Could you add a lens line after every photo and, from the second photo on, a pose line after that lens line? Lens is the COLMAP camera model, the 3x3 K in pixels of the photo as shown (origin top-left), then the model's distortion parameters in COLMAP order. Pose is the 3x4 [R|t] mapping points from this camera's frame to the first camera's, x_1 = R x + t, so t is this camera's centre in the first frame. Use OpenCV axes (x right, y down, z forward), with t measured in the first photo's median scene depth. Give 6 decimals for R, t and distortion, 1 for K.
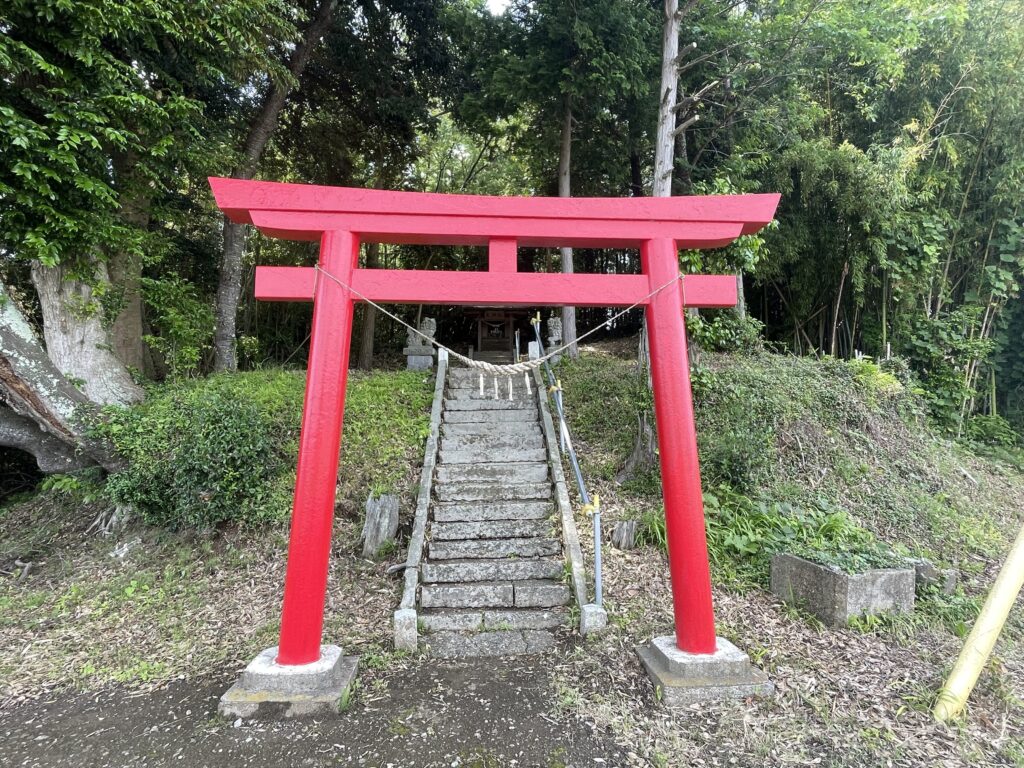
lens RADIAL K [[575.4, 0, 512.0], [0, 575.4, 384.0], [0, 0, 1]] dist [0.000980, -0.002371]
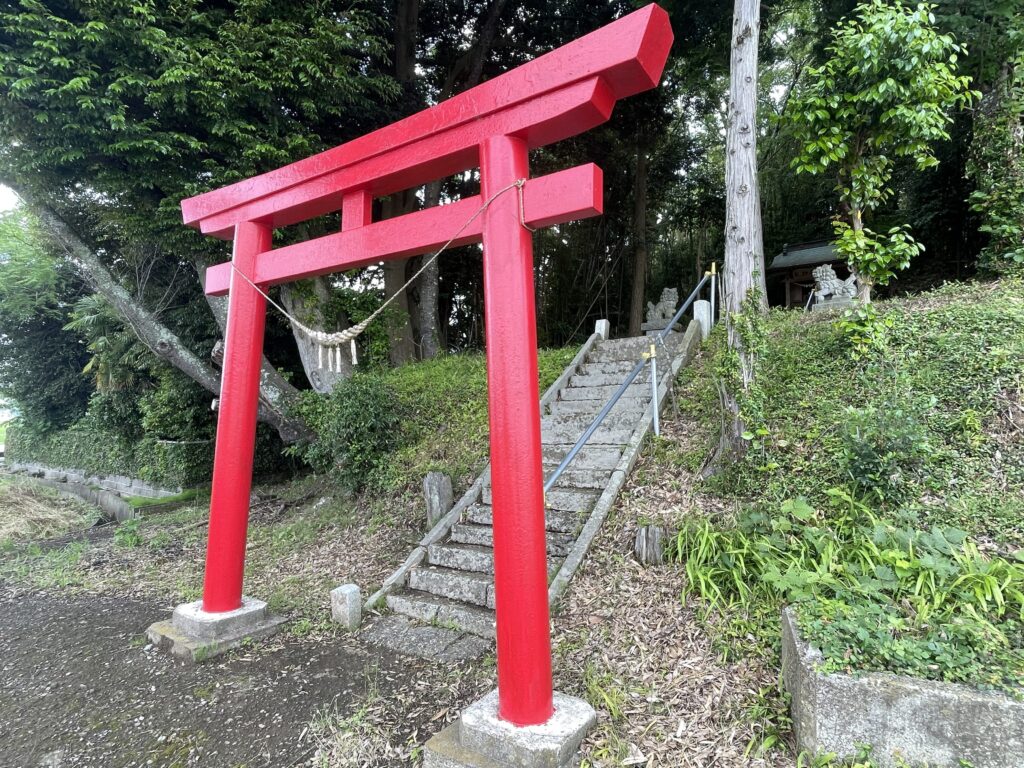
lens RADIAL K [[561.3, 0, 510.7], [0, 561.3, 387.2], [0, 0, 1]] dist [-0.002635, -0.001655]
pose [[0.791505, -0.030460, -0.610404, 0.450989], [0.053088, 0.998409, 0.019016, 0.029776], [0.608853, -0.047456, 0.791862, 0.285264]]
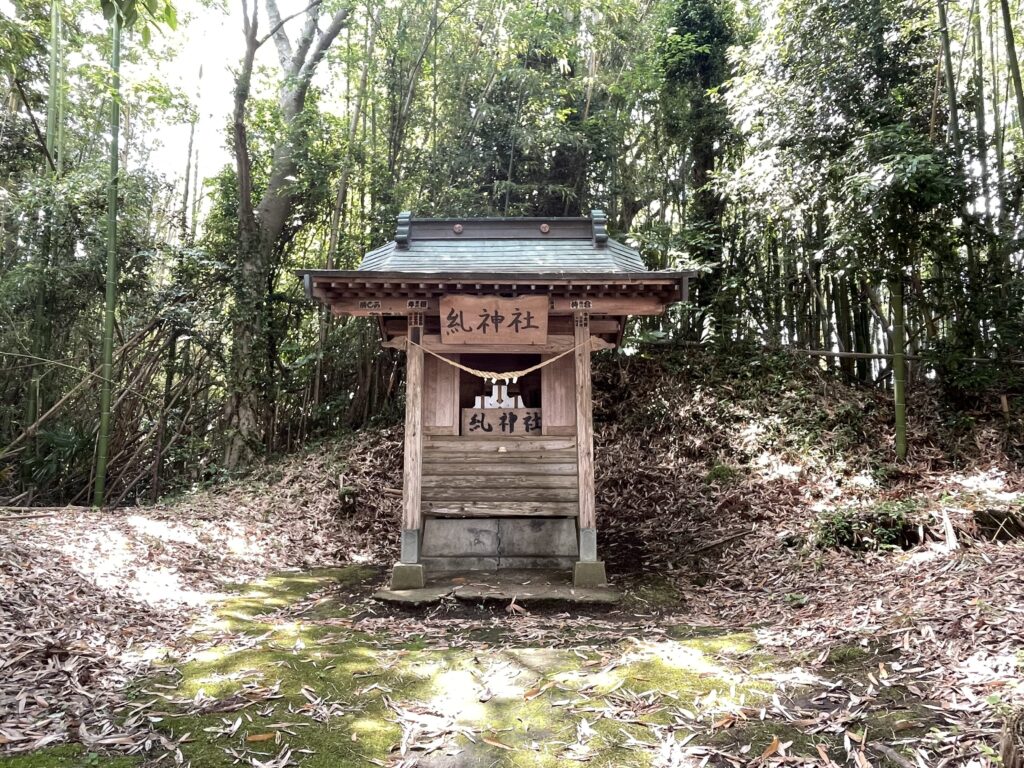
lens RADIAL K [[652.2, 0, 506.7], [0, 652.2, 383.8], [0, 0, 1]] dist [0.006713, 0.000734]
pose [[0.999949, -0.004755, 0.008898, -0.101974], [0.005406, 0.997197, -0.074631, -0.304509], [-0.008518, 0.074675, 0.997172, 2.879191]]
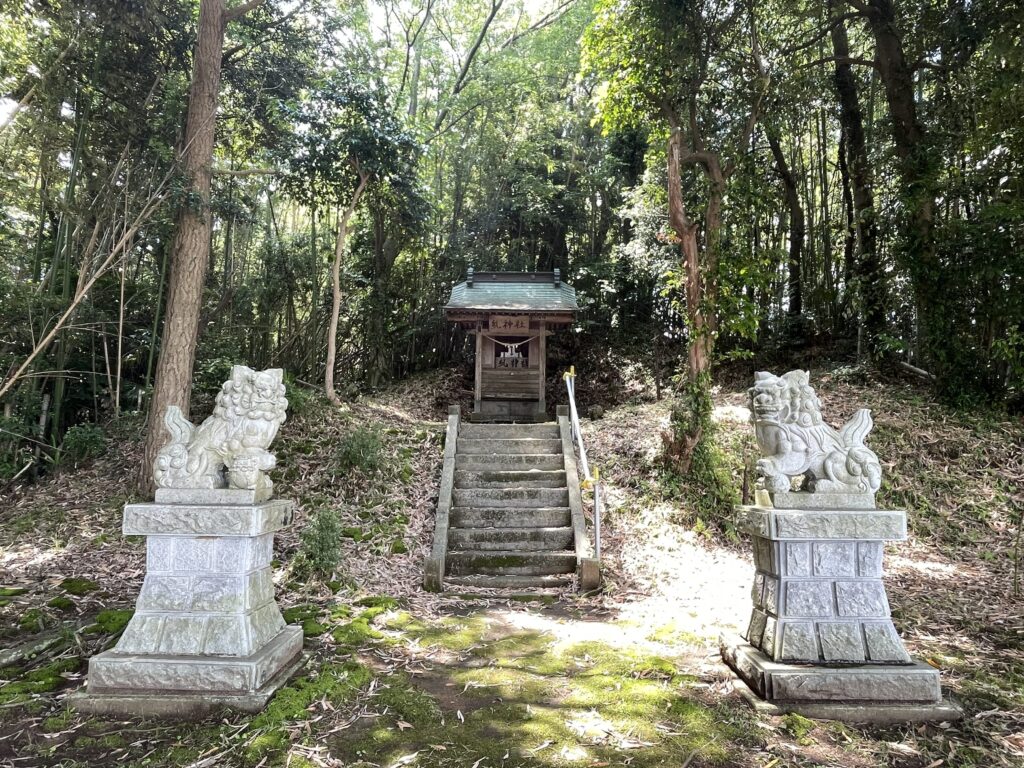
lens RADIAL K [[622.6, 0, 511.9], [0, 622.6, 388.8], [0, 0, 1]] dist [-0.002674, -0.002671]
pose [[0.999893, 0.009200, -0.011399, -0.076368], [-0.009117, 0.999932, 0.007320, -0.247035], [0.011466, -0.007215, 0.999908, 1.684202]]
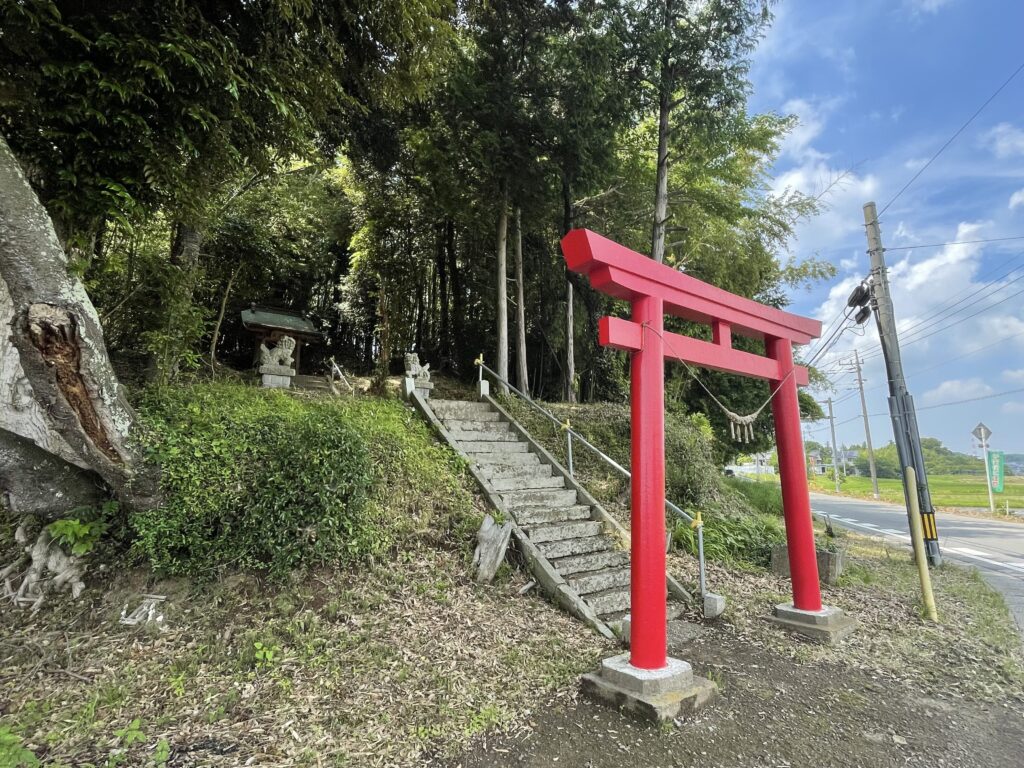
lens RADIAL K [[534.7, 0, 512.0], [0, 534.7, 384.0], [0, 0, 1]] dist [-0.002840, -0.001387]
pose [[0.828550, 0.093350, 0.552079, -0.719953], [-0.062677, 0.995270, -0.074225, 0.011340], [-0.556397, 0.026897, 0.830481, 0.148166]]
